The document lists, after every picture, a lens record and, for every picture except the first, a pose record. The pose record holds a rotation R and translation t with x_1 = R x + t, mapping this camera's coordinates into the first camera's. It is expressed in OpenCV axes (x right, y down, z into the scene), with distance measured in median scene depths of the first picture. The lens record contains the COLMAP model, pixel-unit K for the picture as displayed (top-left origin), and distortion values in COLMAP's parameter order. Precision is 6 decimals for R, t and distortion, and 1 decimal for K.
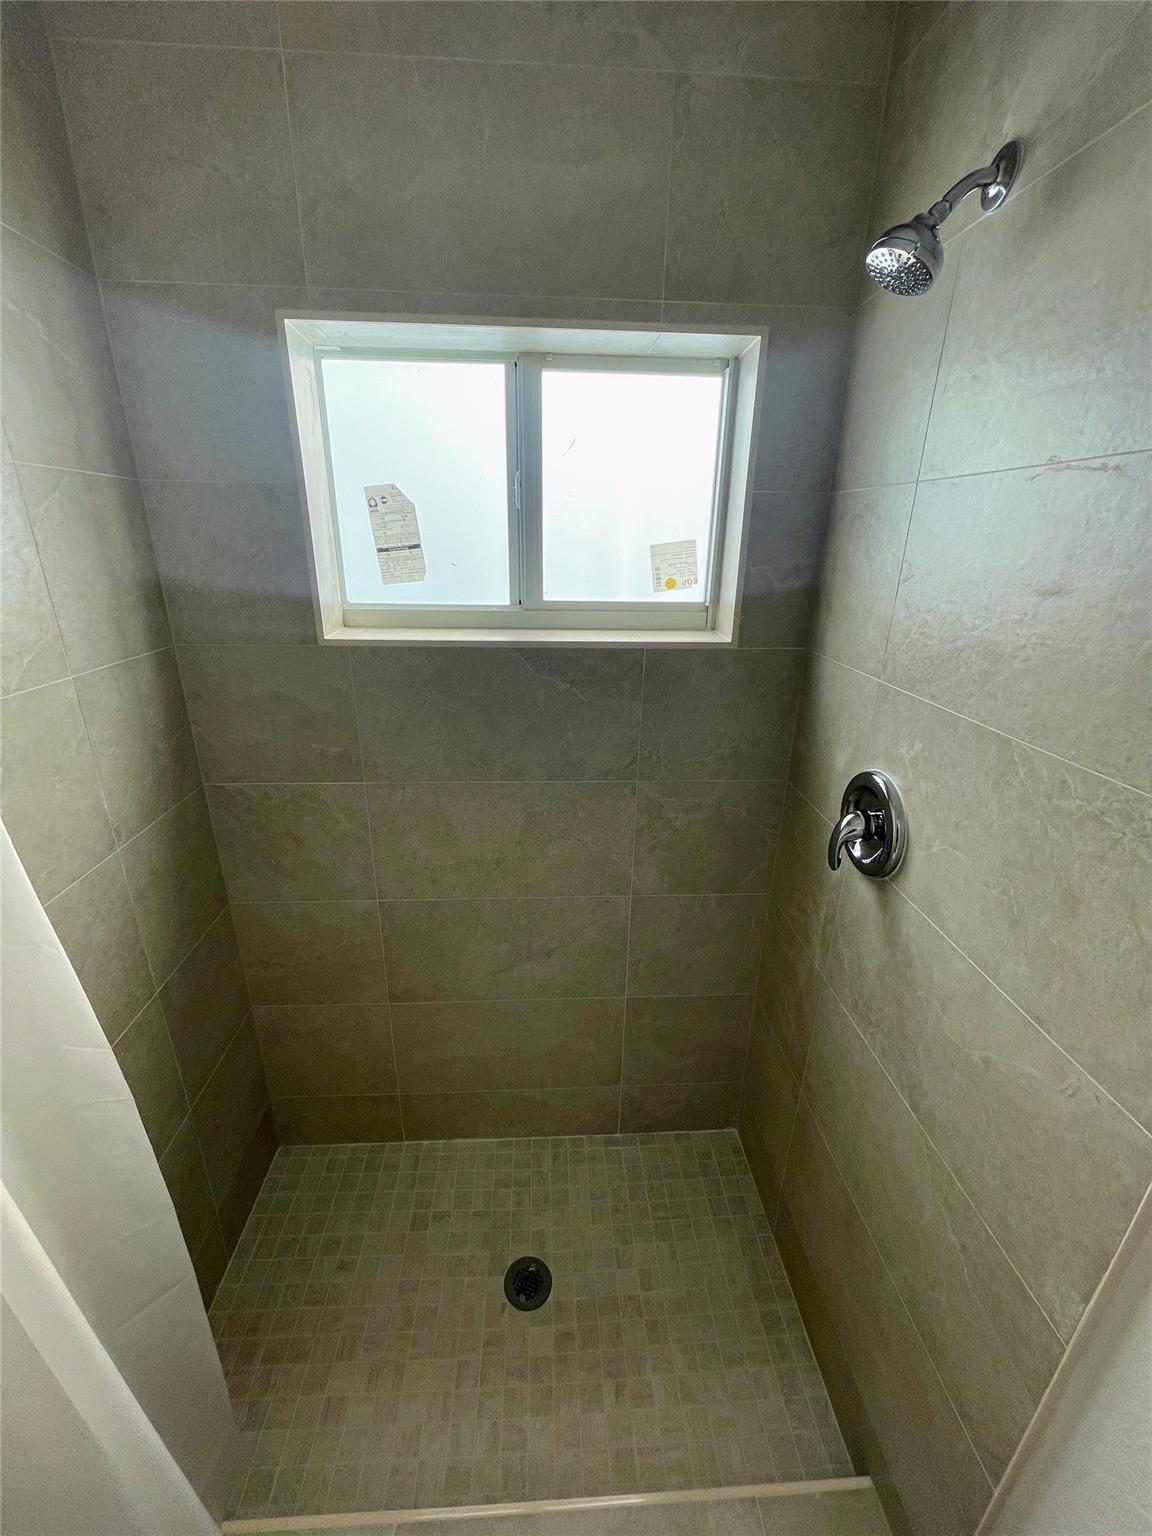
lens RADIAL K [[619.5, 0, 572.1], [0, 619.5, 762.9], [0, 0, 1]] dist [-0.001235, -0.000685]
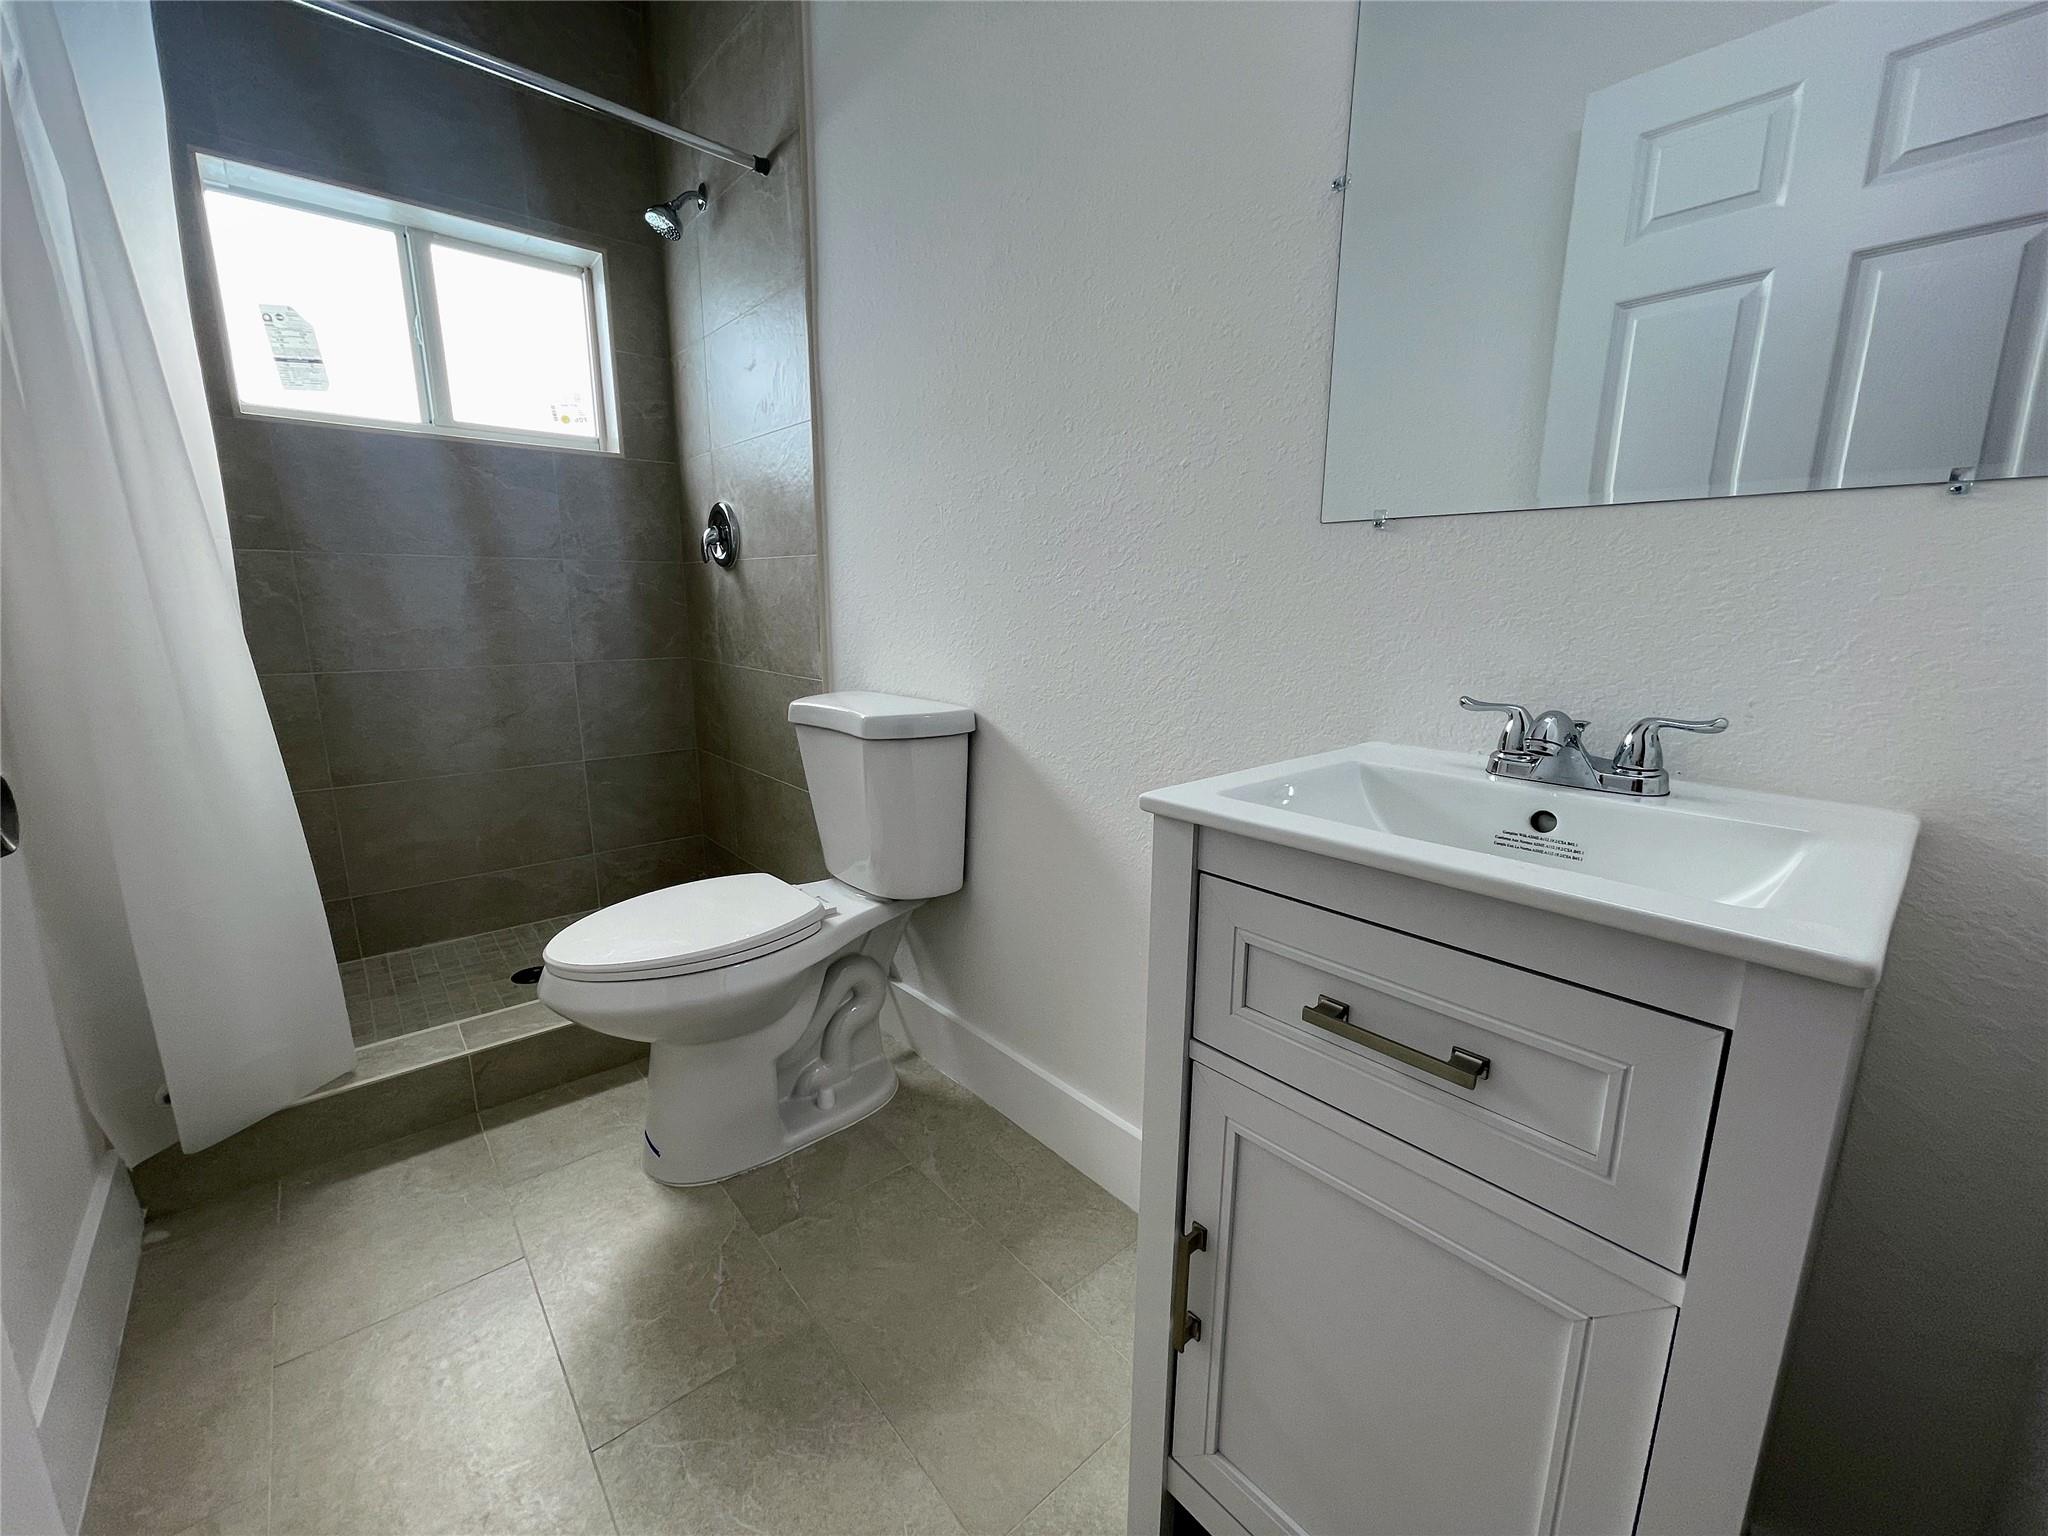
lens RADIAL K [[826.0, 0, 1022.2], [0, 826.0, 771.9], [0, 0, 1]] dist [-0.001235, -0.000685]
pose [[0.791678, -0.133662, 0.596138, -0.231548], [0.211495, 0.975400, -0.062171, 0.796513], [-0.573163, 0.175300, 0.800471, -0.889388]]
